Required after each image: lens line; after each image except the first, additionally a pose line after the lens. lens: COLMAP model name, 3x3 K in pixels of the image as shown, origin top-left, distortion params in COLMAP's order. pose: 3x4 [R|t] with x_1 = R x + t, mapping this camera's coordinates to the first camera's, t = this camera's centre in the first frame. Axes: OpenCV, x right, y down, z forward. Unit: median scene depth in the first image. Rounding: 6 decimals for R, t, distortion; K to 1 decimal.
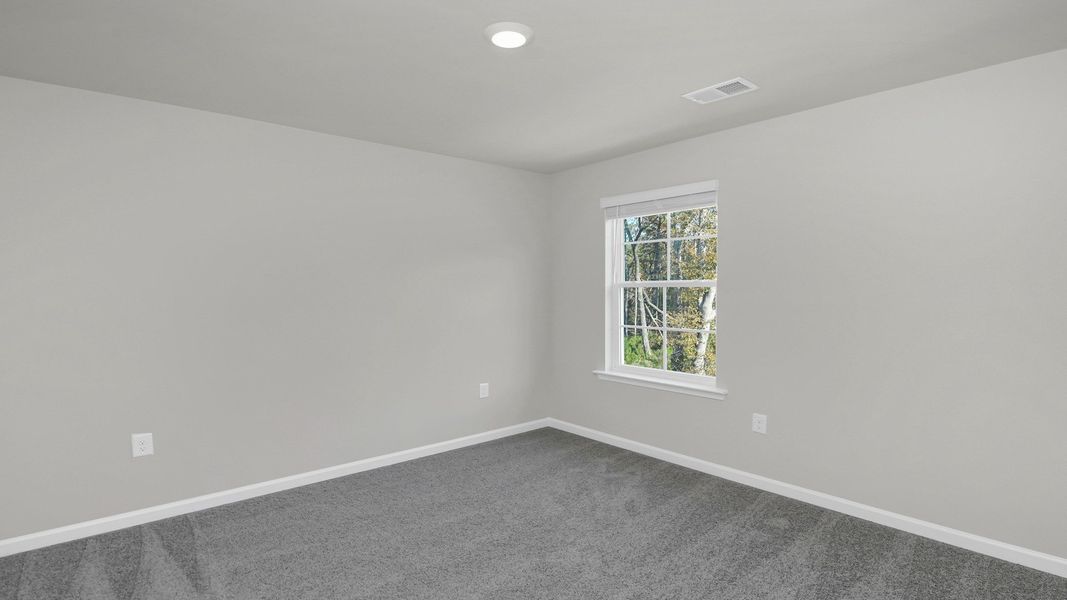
lens RADIAL K [[508.9, 0, 539.4], [0, 508.9, 295.9], [0, 0, 1]] dist [-0.002126, -0.001192]
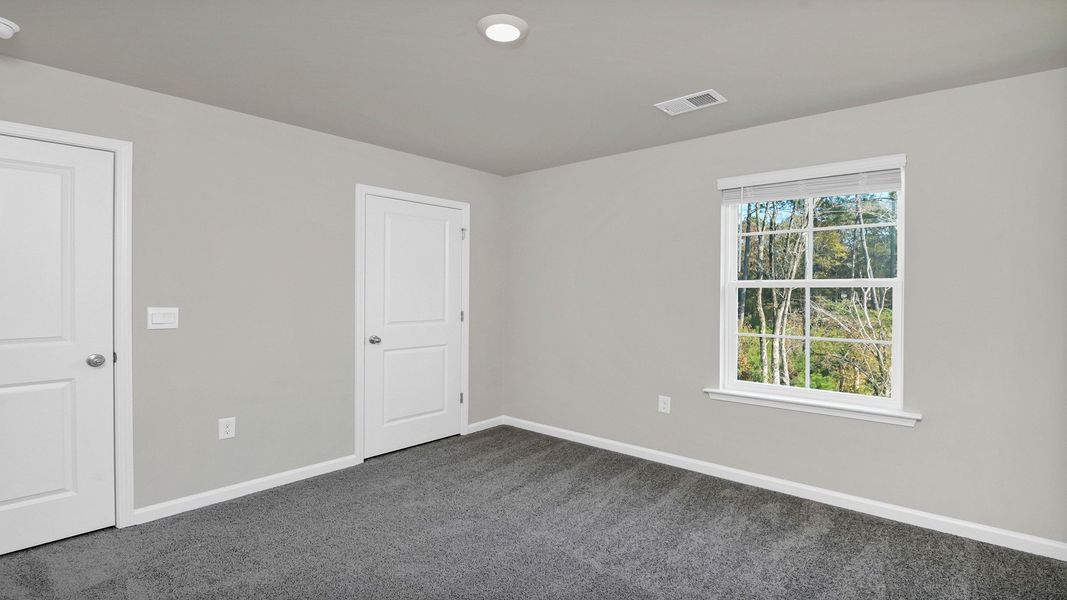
lens RADIAL K [[483.9, 0, 553.5], [0, 483.9, 295.9], [0, 0, 1]] dist [-0.030250, 0.000056]
pose [[0.991706, -0.003441, 0.128482, -0.103029], [0.004112, 0.999979, -0.004951, -0.000430], [-0.128462, 0.005438, 0.991700, 0.111776]]
